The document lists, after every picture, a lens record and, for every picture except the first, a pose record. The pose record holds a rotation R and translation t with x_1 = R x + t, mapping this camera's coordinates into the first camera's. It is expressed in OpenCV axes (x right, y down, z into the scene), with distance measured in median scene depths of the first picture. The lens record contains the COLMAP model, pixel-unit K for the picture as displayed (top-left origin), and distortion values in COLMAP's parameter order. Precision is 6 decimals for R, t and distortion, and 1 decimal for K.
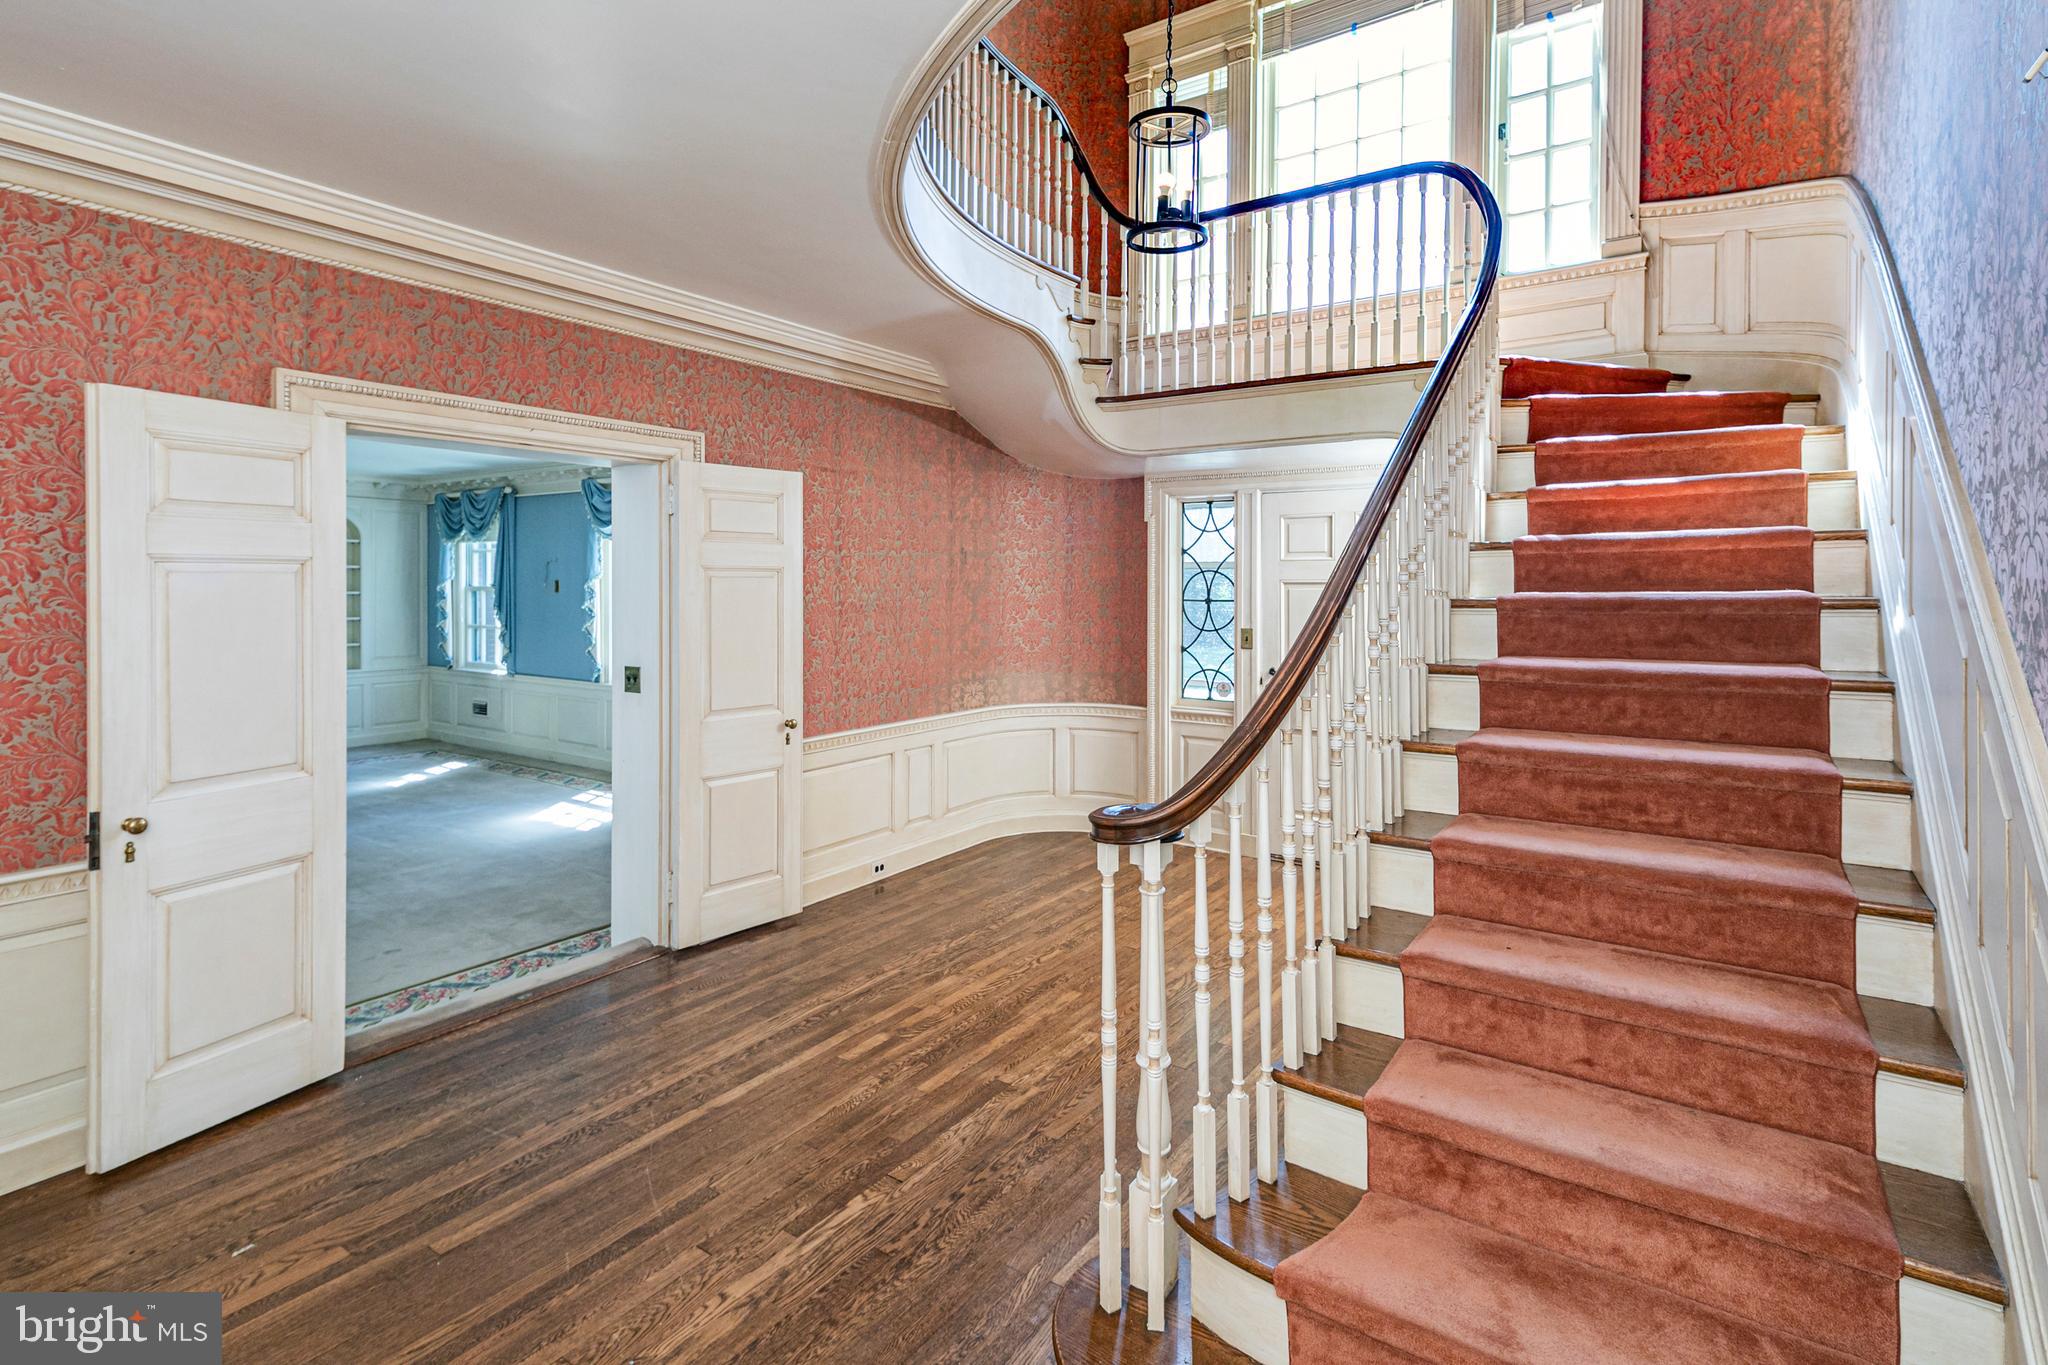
lens RADIAL K [[983.9, 0, 1040.1], [0, 983.9, 601.5], [0, 0, 1]] dist [0.027636, -0.005763]
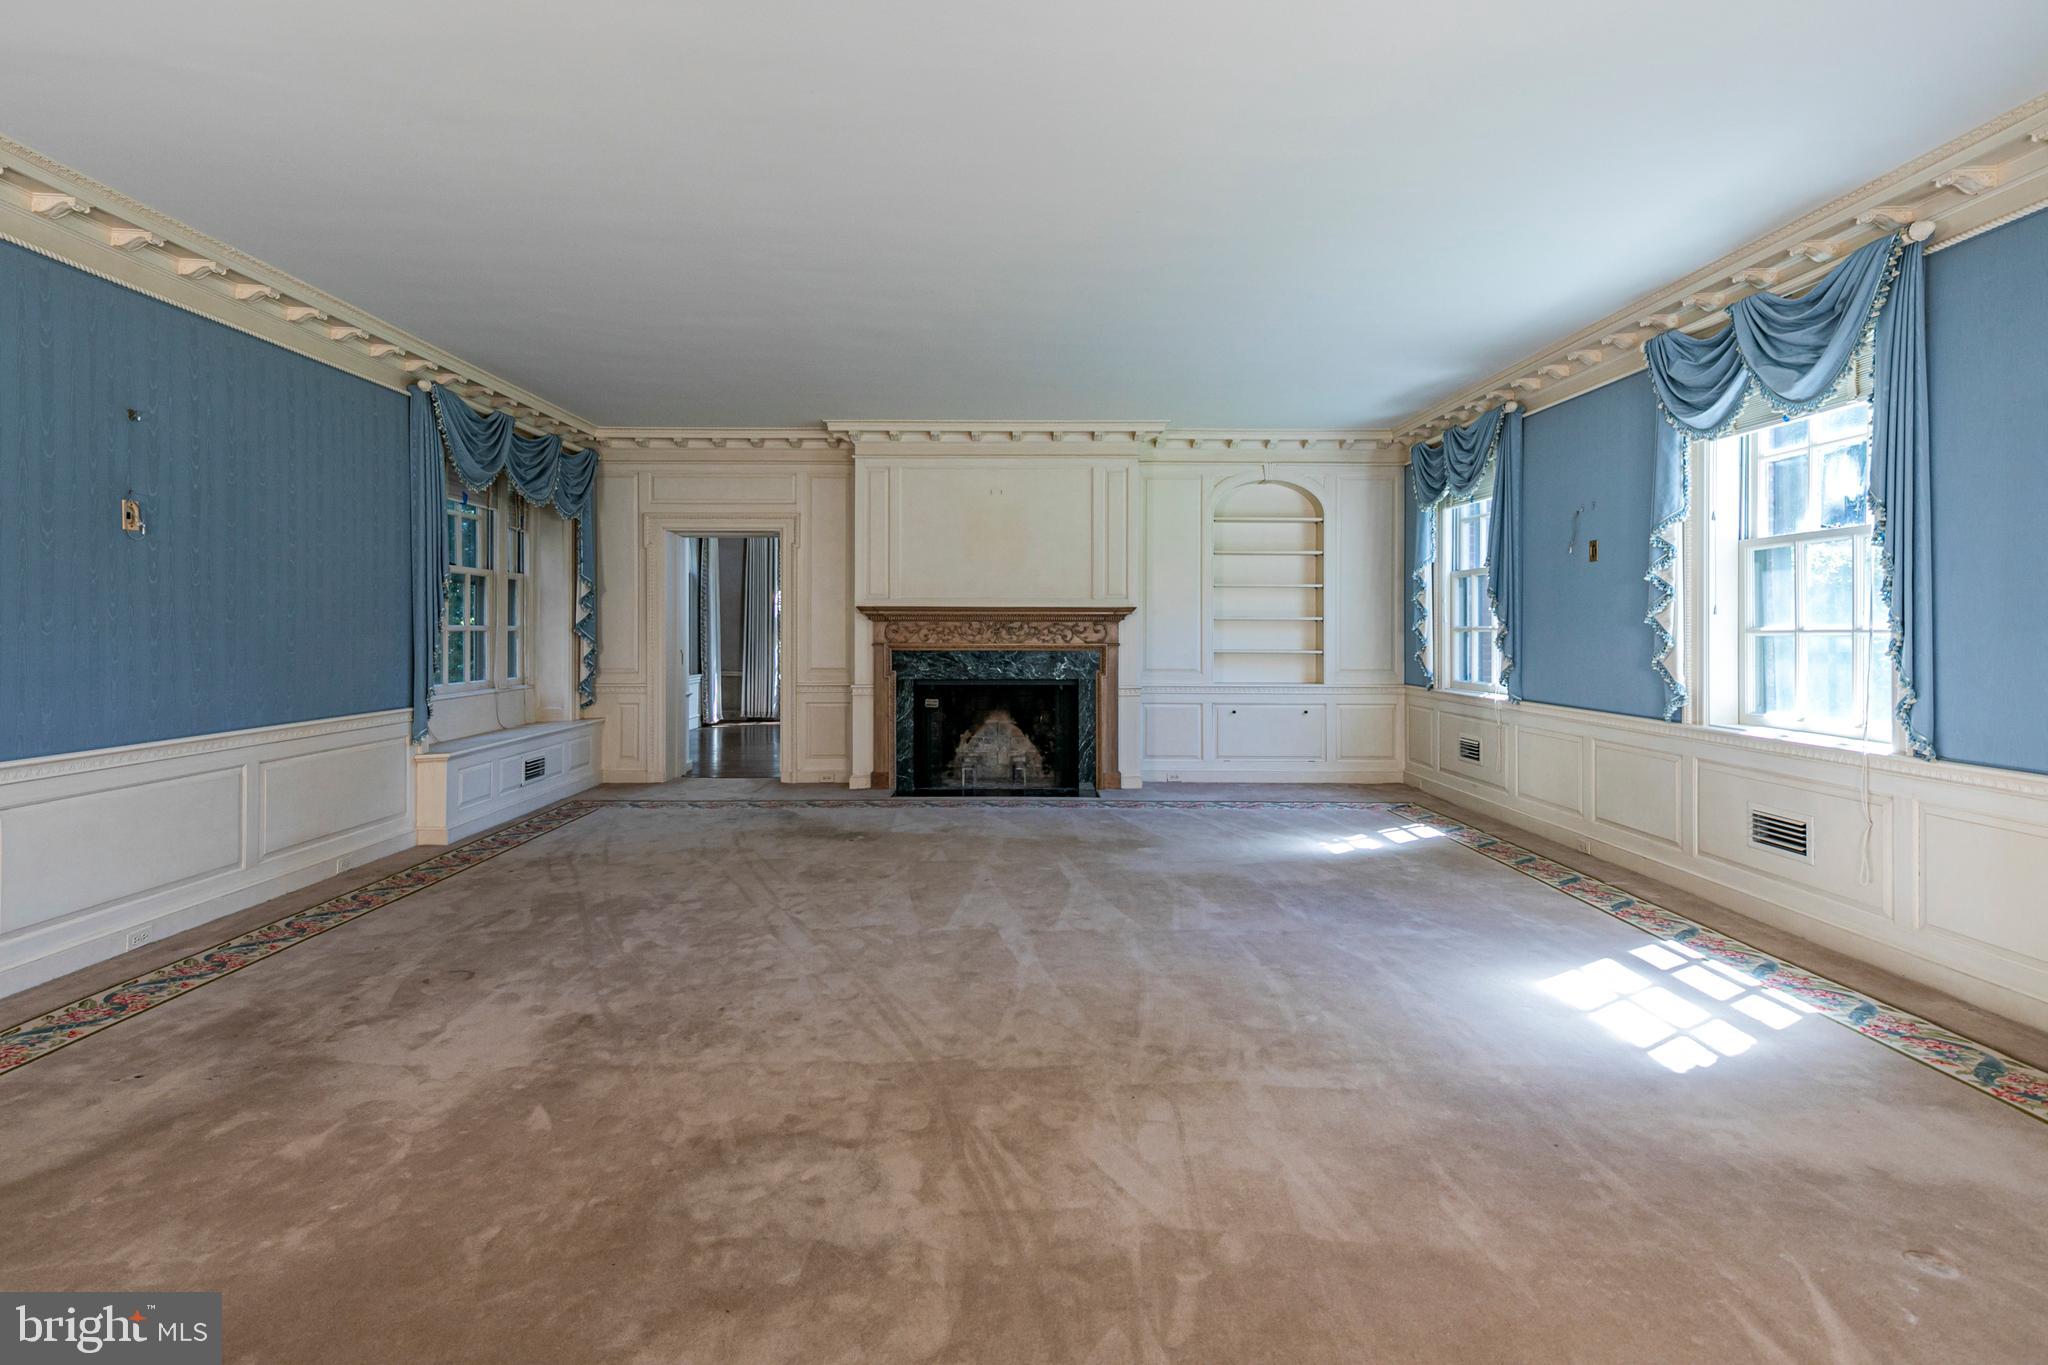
lens RADIAL K [[983.9, 0, 990.4], [0, 983.9, 635.8], [0, 0, 1]] dist [0.027636, -0.005763]
pose [[0.549224, -0.000033, -0.835675, -0.186157], [-0.006630, 0.999968, -0.004397, 0.036108], [0.835649, 0.007956, 0.549207, 0.367554]]
